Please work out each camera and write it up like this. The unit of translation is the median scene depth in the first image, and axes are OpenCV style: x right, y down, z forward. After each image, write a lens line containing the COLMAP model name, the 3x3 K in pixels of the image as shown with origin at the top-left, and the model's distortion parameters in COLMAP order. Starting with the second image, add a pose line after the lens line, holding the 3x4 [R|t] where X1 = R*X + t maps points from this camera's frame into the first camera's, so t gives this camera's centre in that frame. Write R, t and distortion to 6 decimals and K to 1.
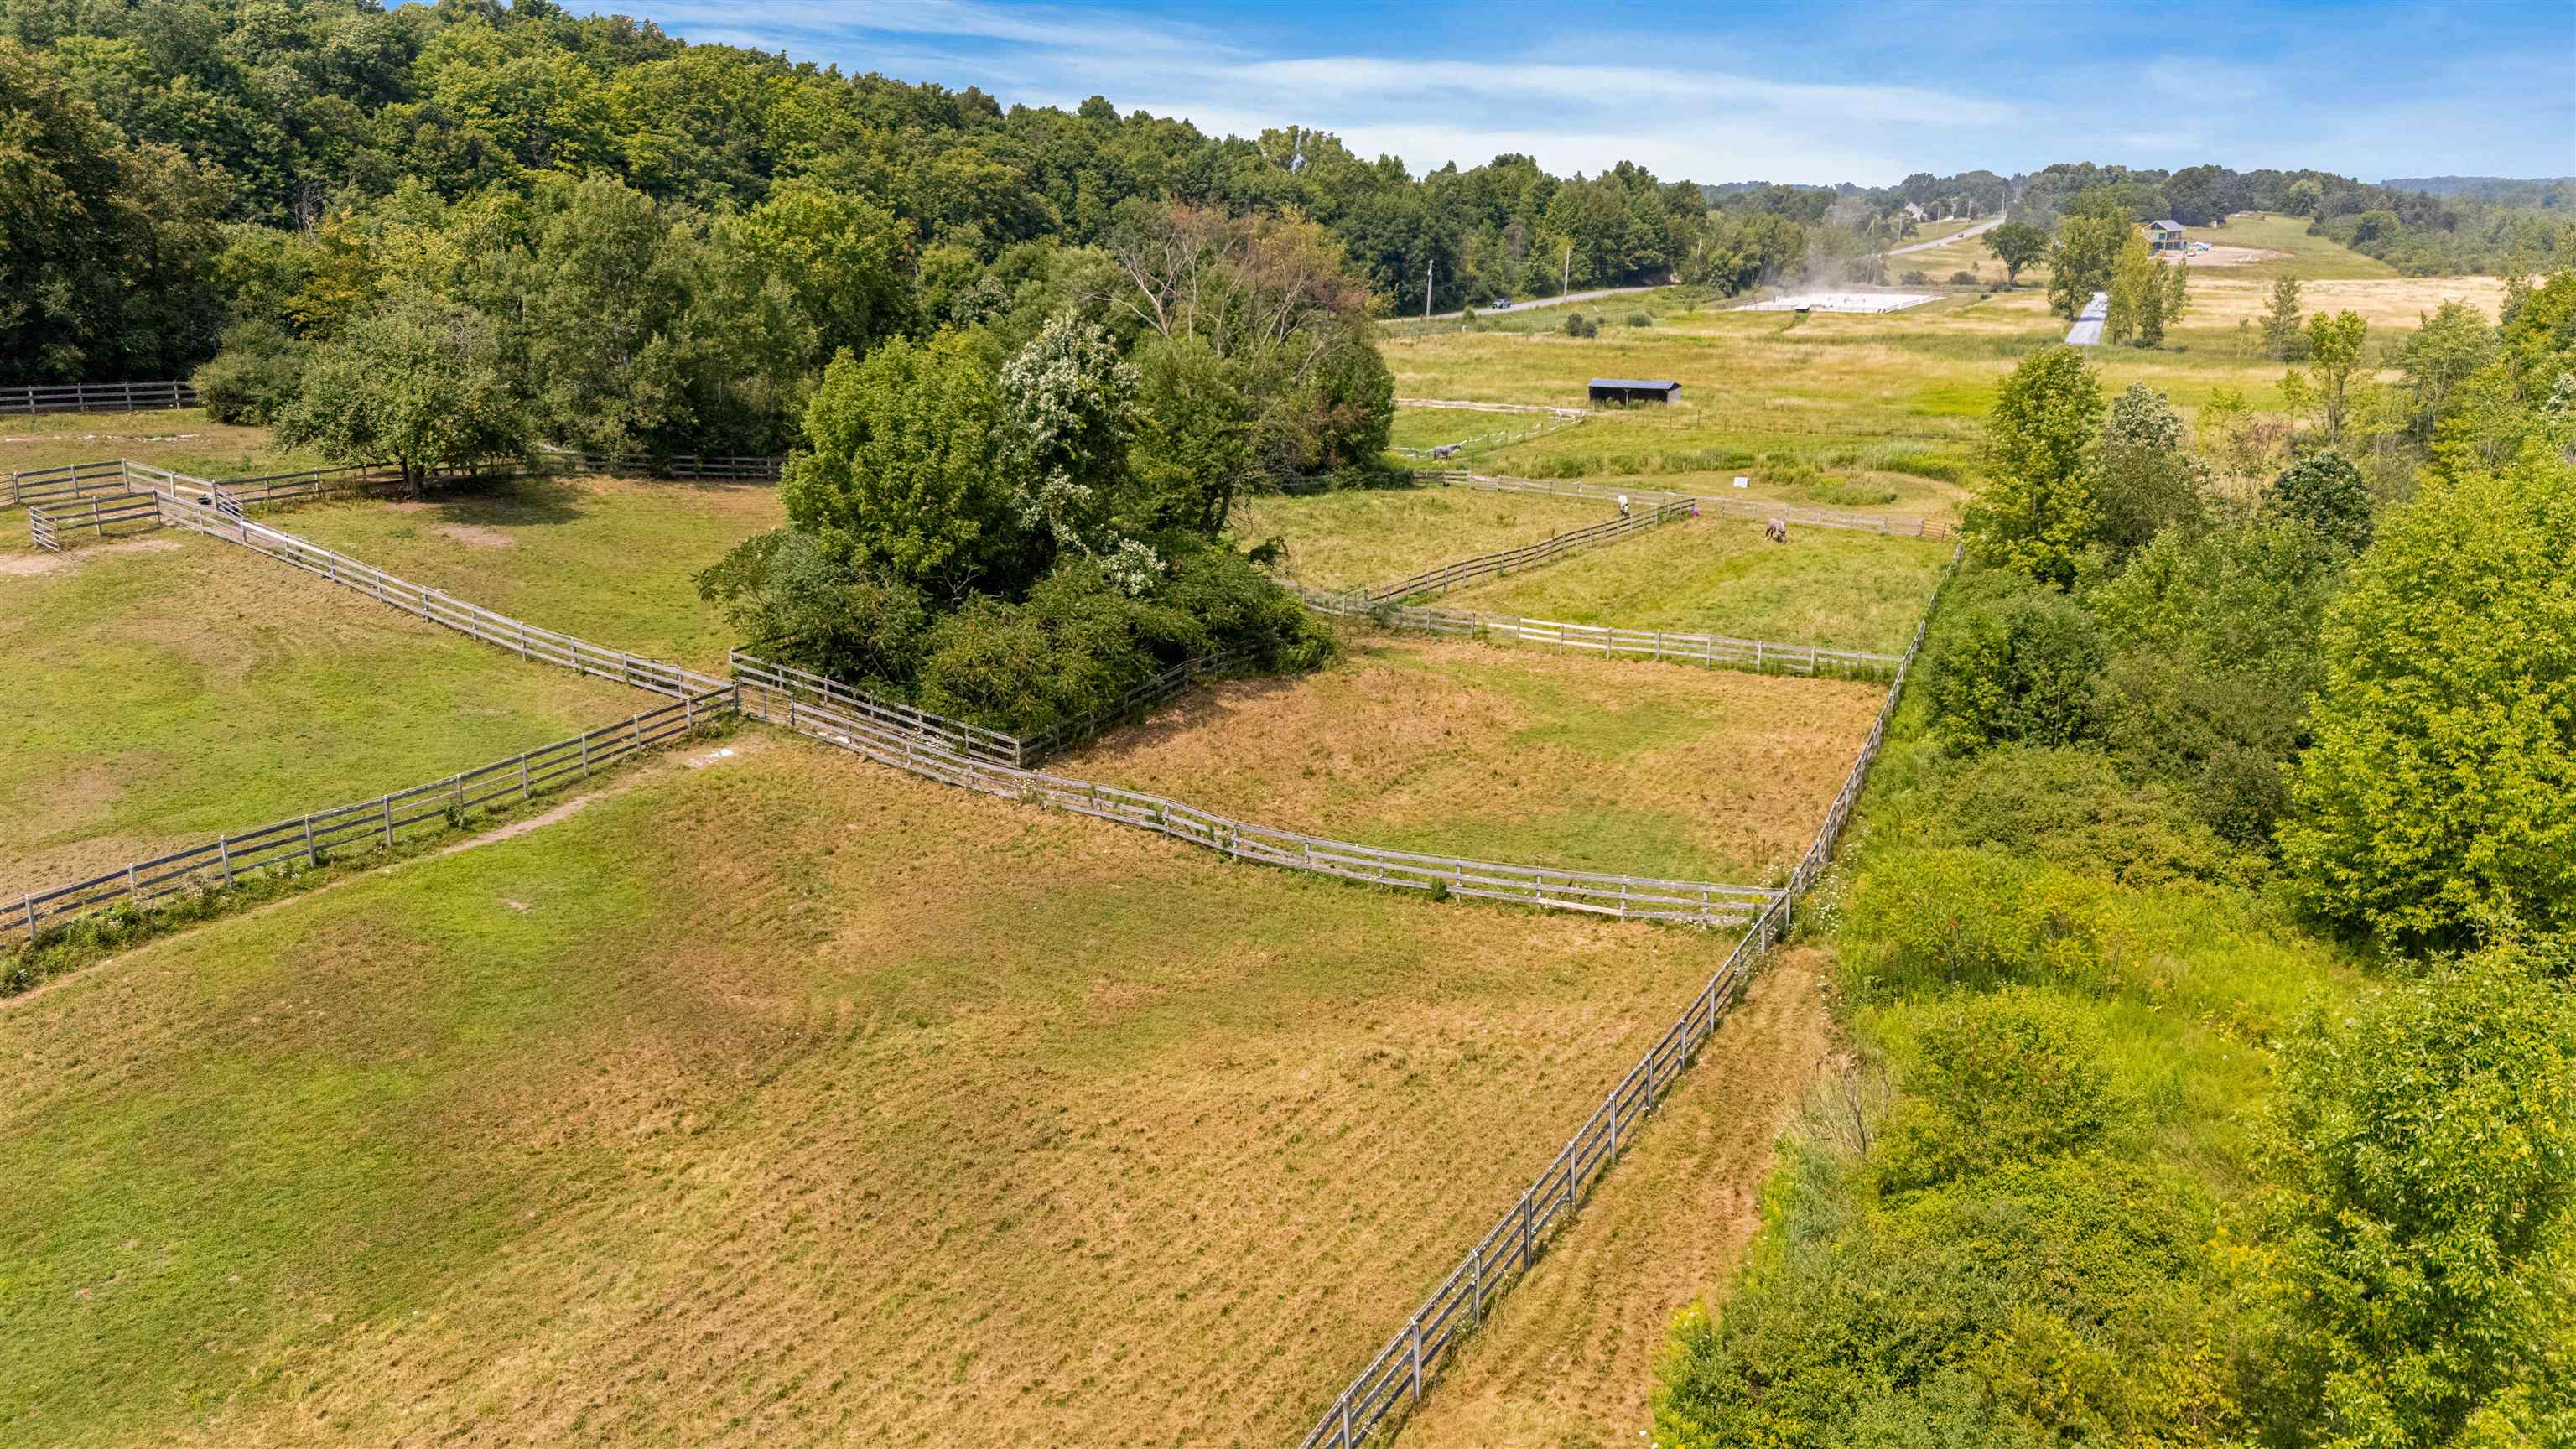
lens RADIAL K [[1898.6, 0, 1291.2], [0, 1898.6, 720.1], [0, 0, 1]] dist [0.067831, -0.064929]
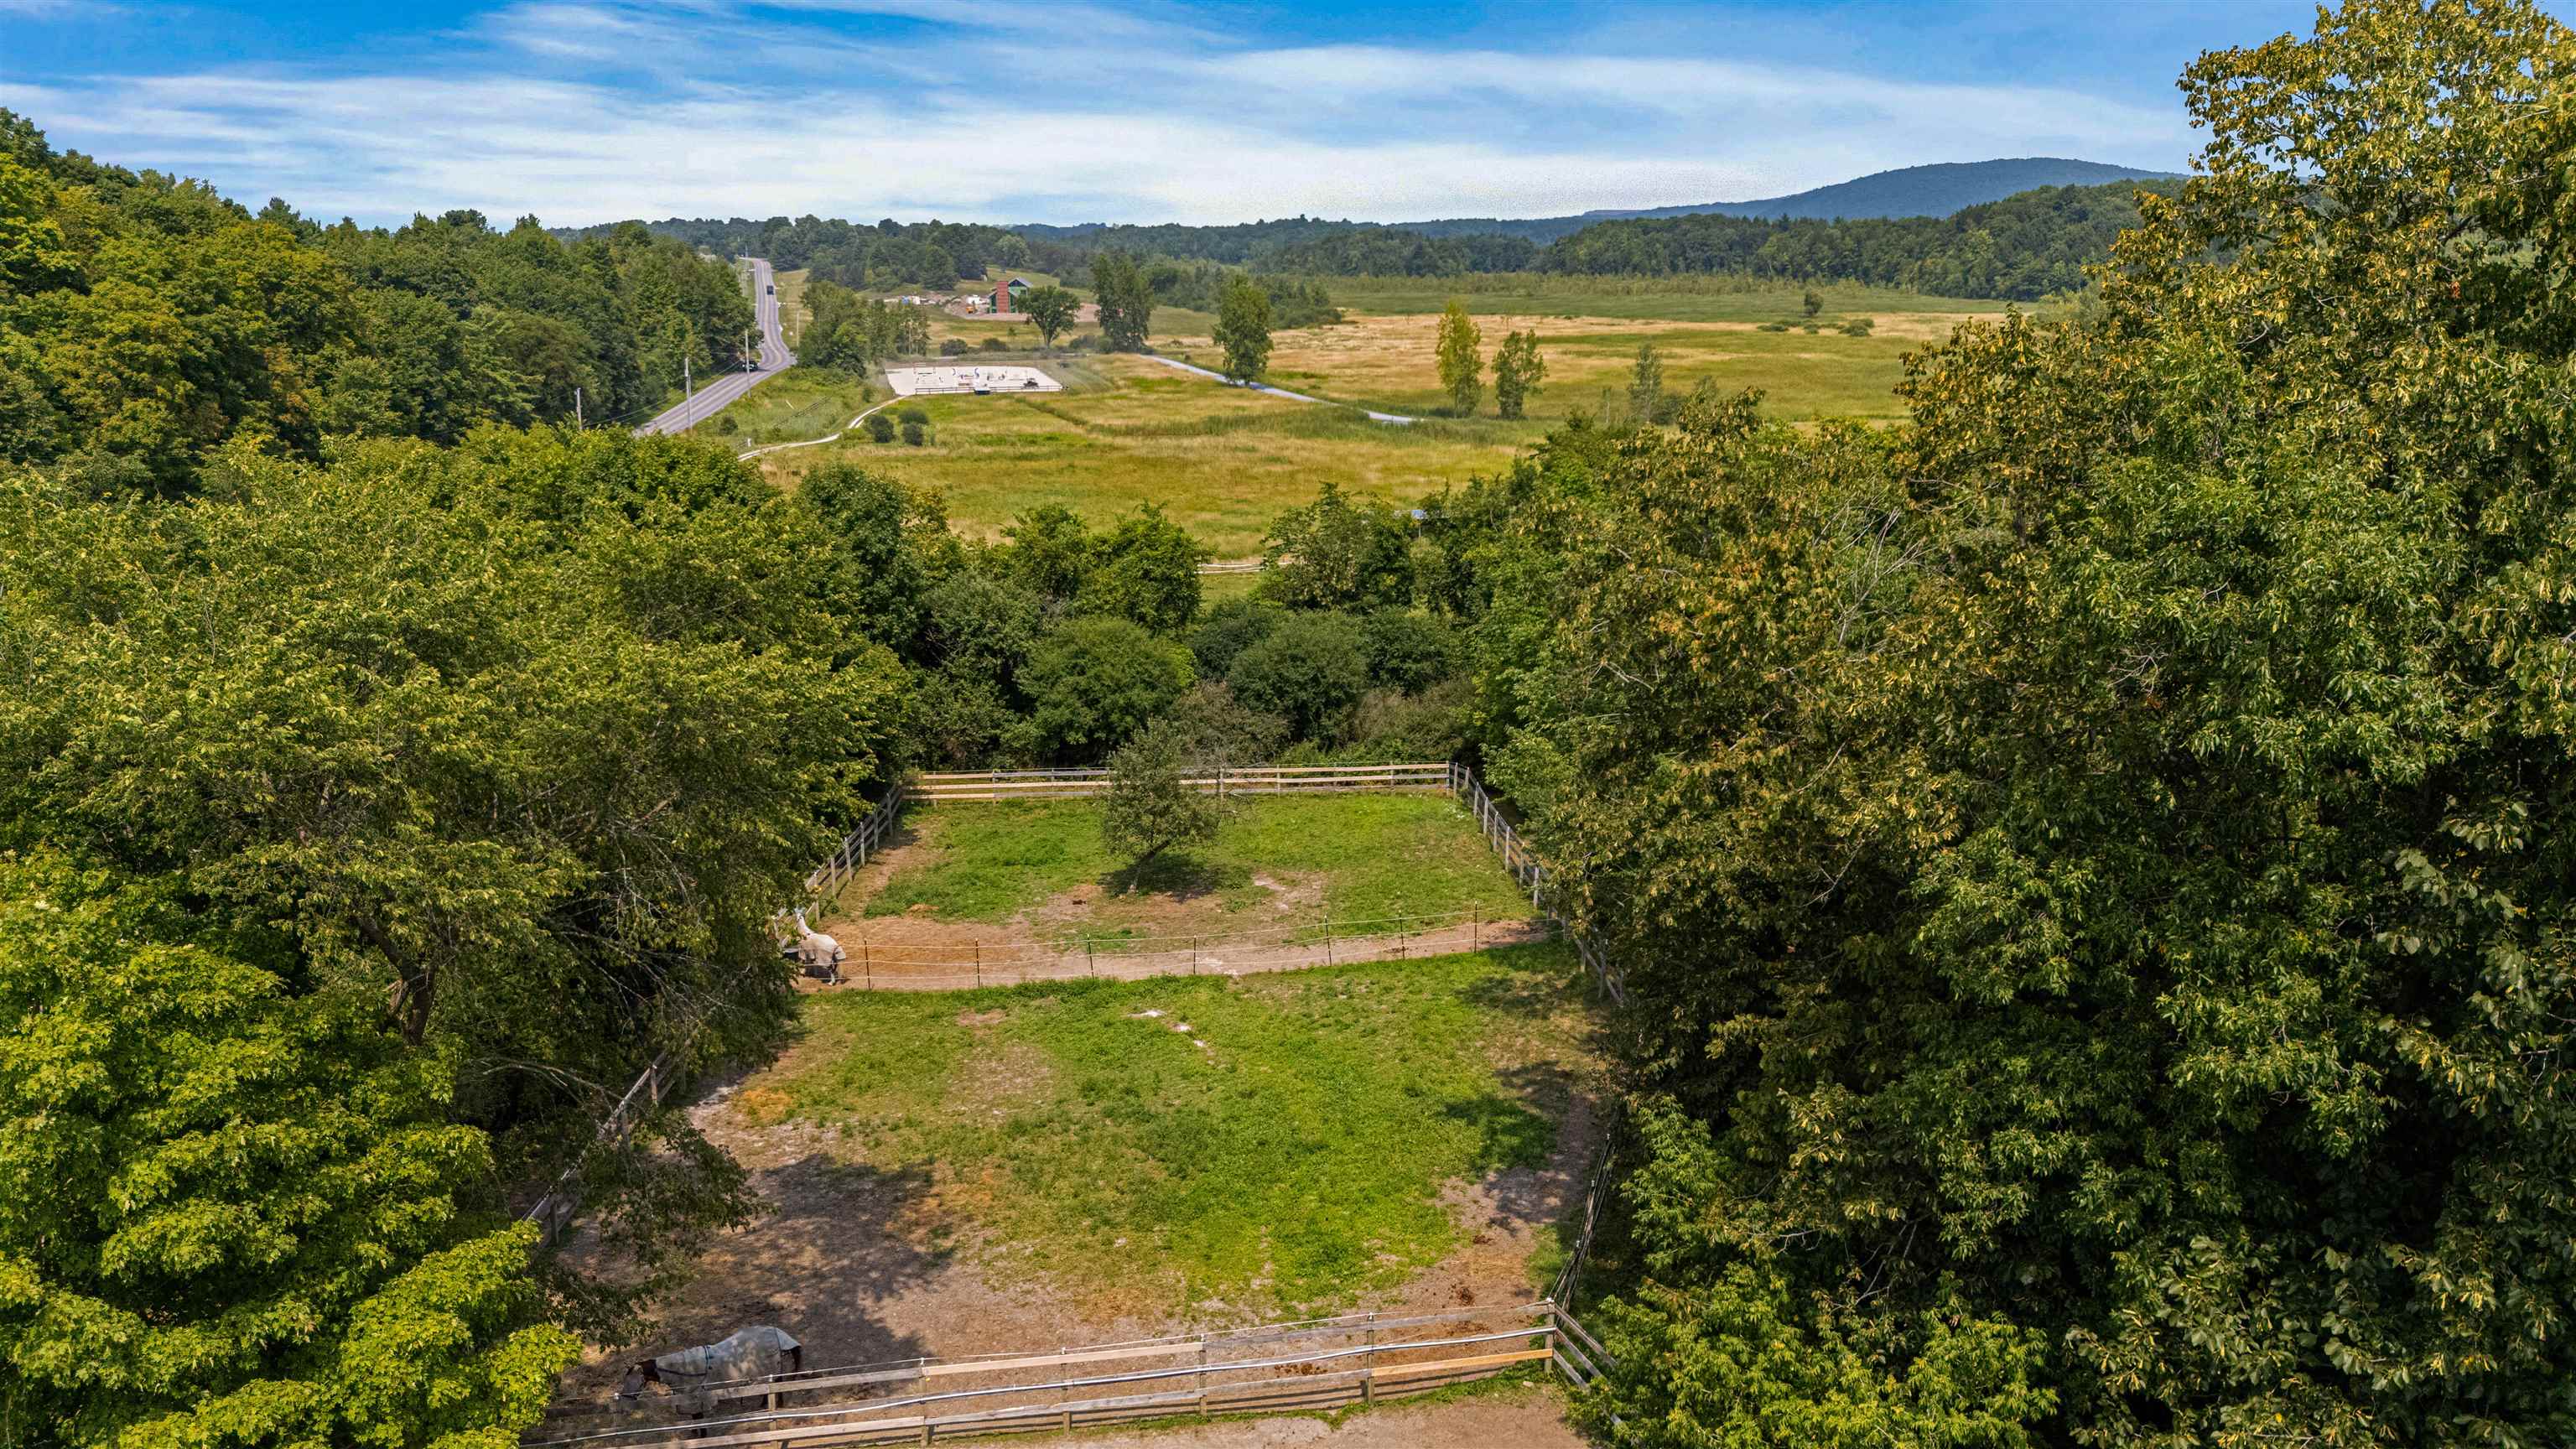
lens RADIAL K [[1898.6, 0, 1291.2], [0, 1898.6, 720.1], [0, 0, 1]] dist [0.067831, -0.064929]
pose [[0.743838, -0.174155, 0.645271, -0.929768], [0.187951, 0.981000, 0.048105, -0.317567], [-0.641388, 0.085497, 0.762438, 0.956392]]
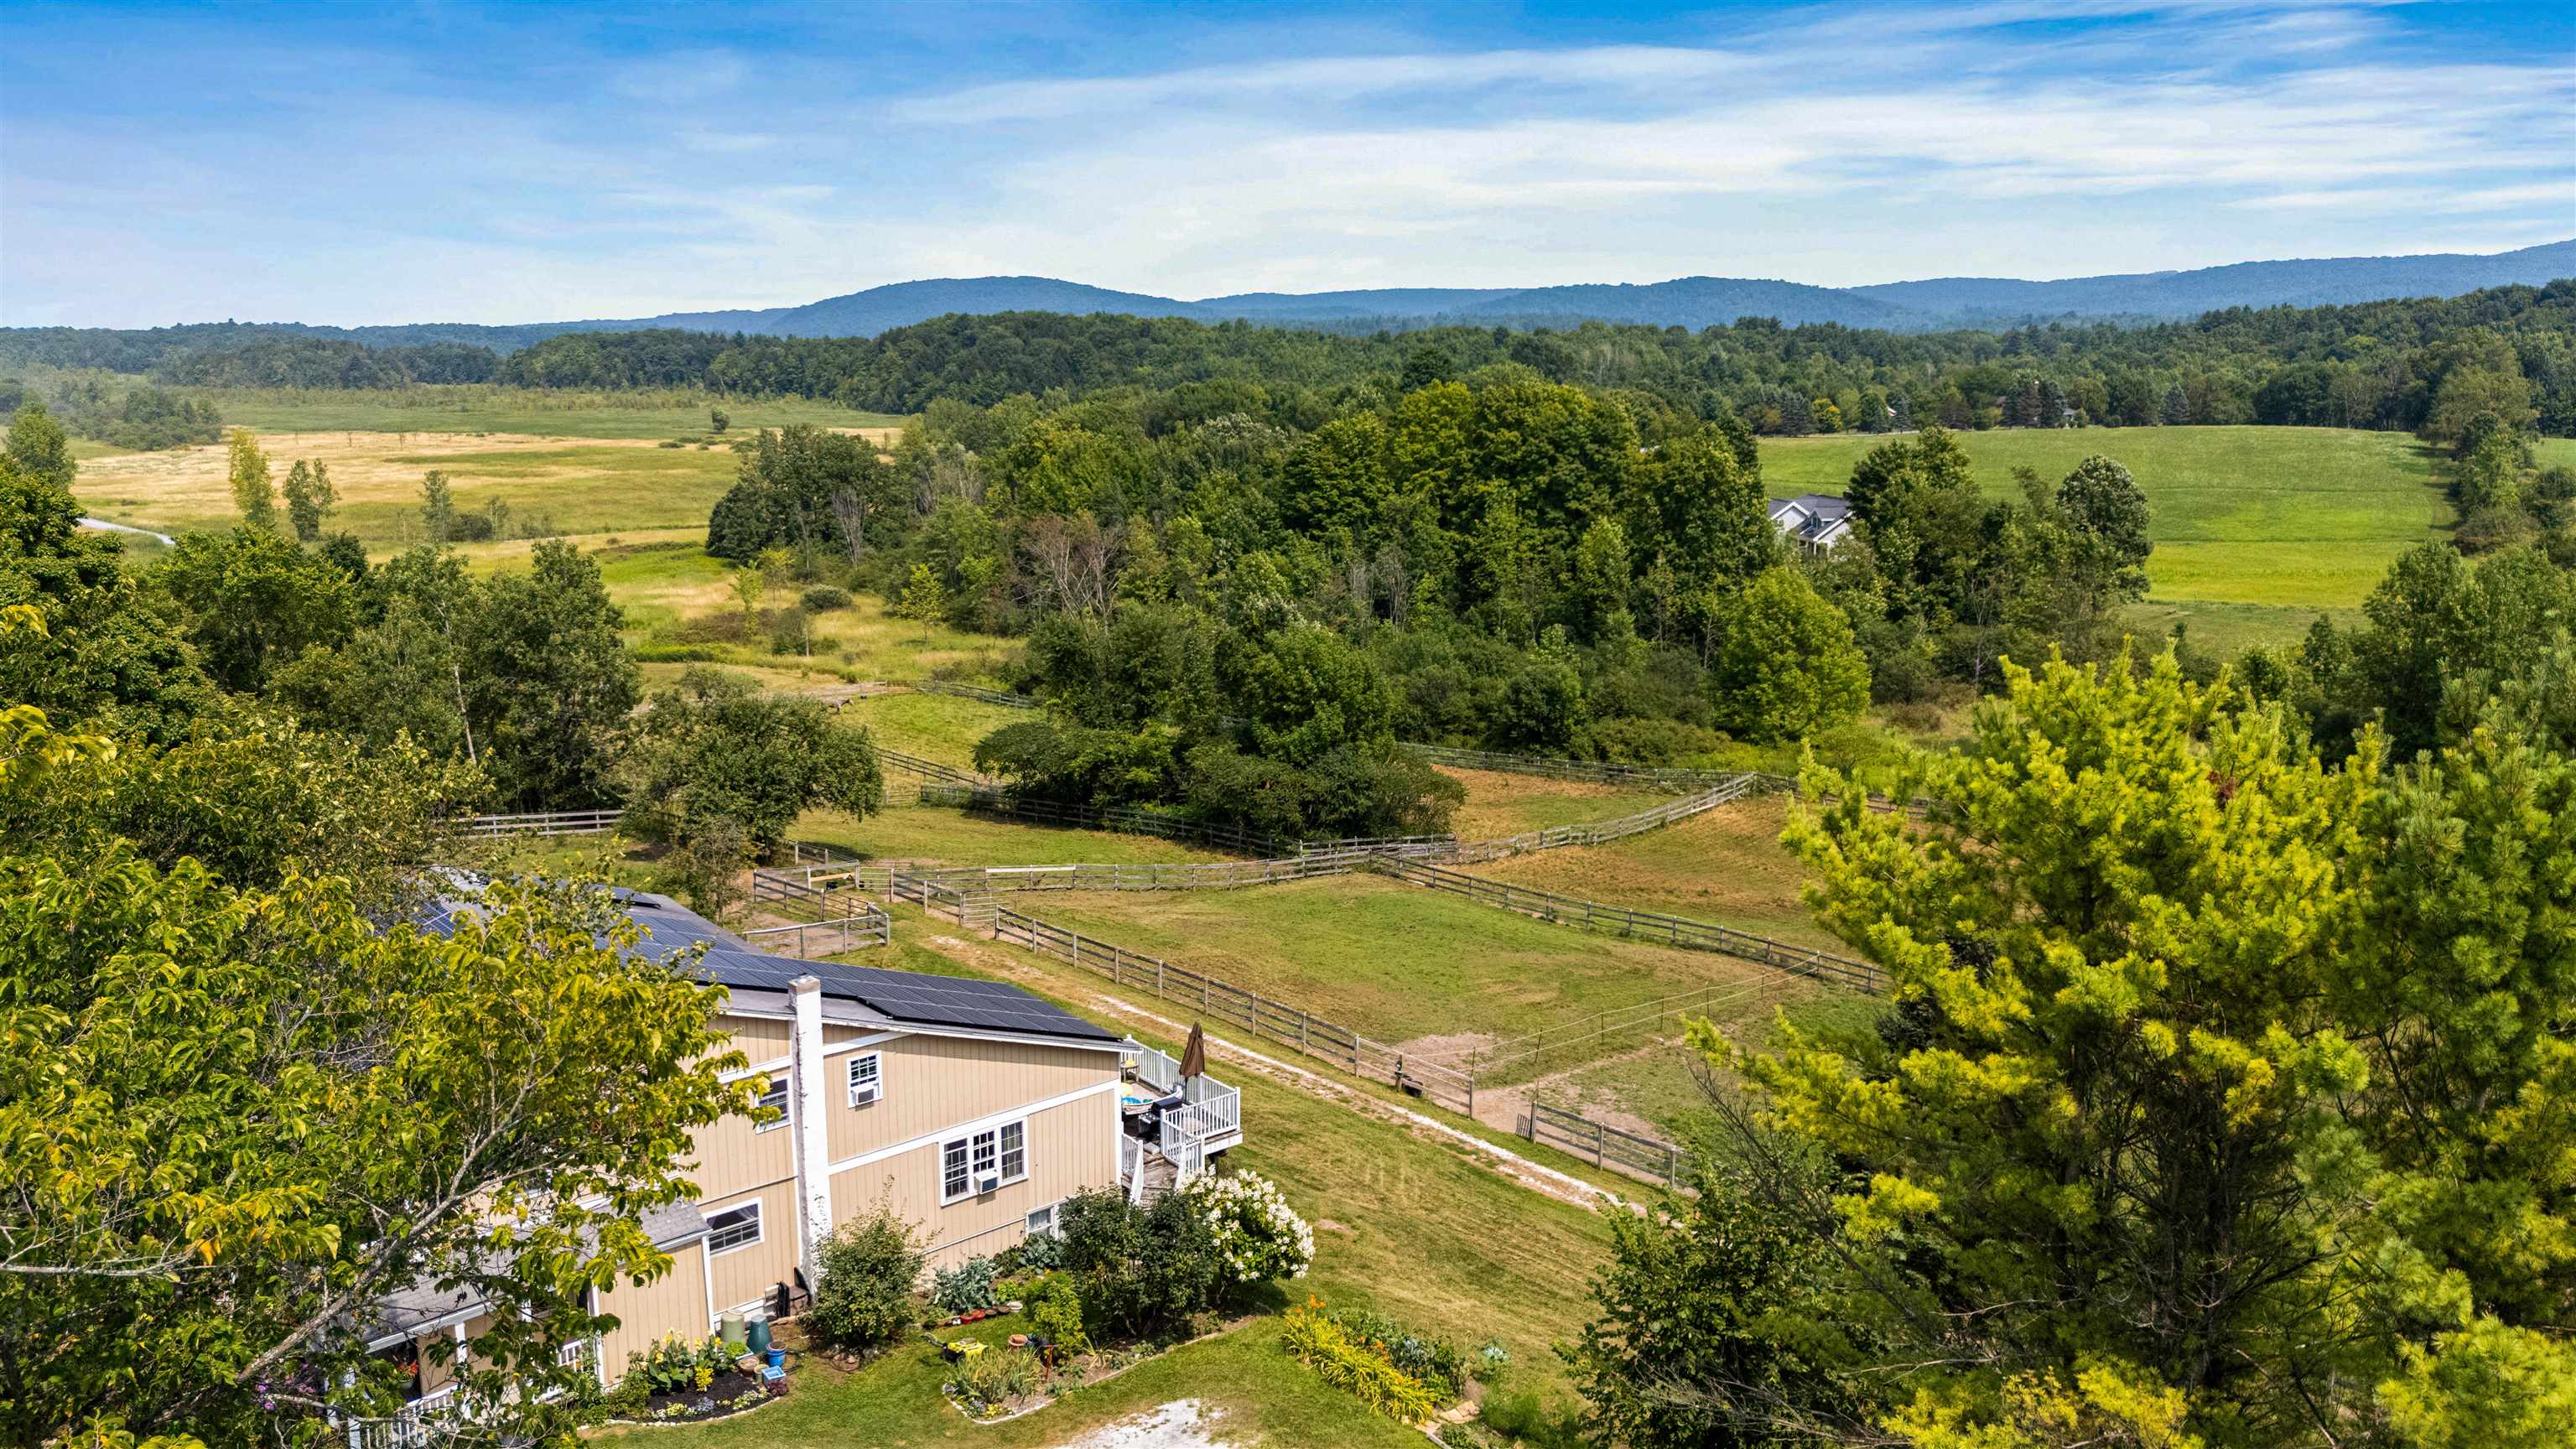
lens RADIAL K [[1912.4, 0, 1285.0], [0, 1912.4, 724.6], [0, 0, 1]] dist [0.070481, -0.072166]
pose [[0.351906, -0.191390, 0.916260, -1.137962], [0.253939, 0.961683, 0.103348, -0.194815], [-0.900931, 0.196305, 0.387024, 0.288534]]
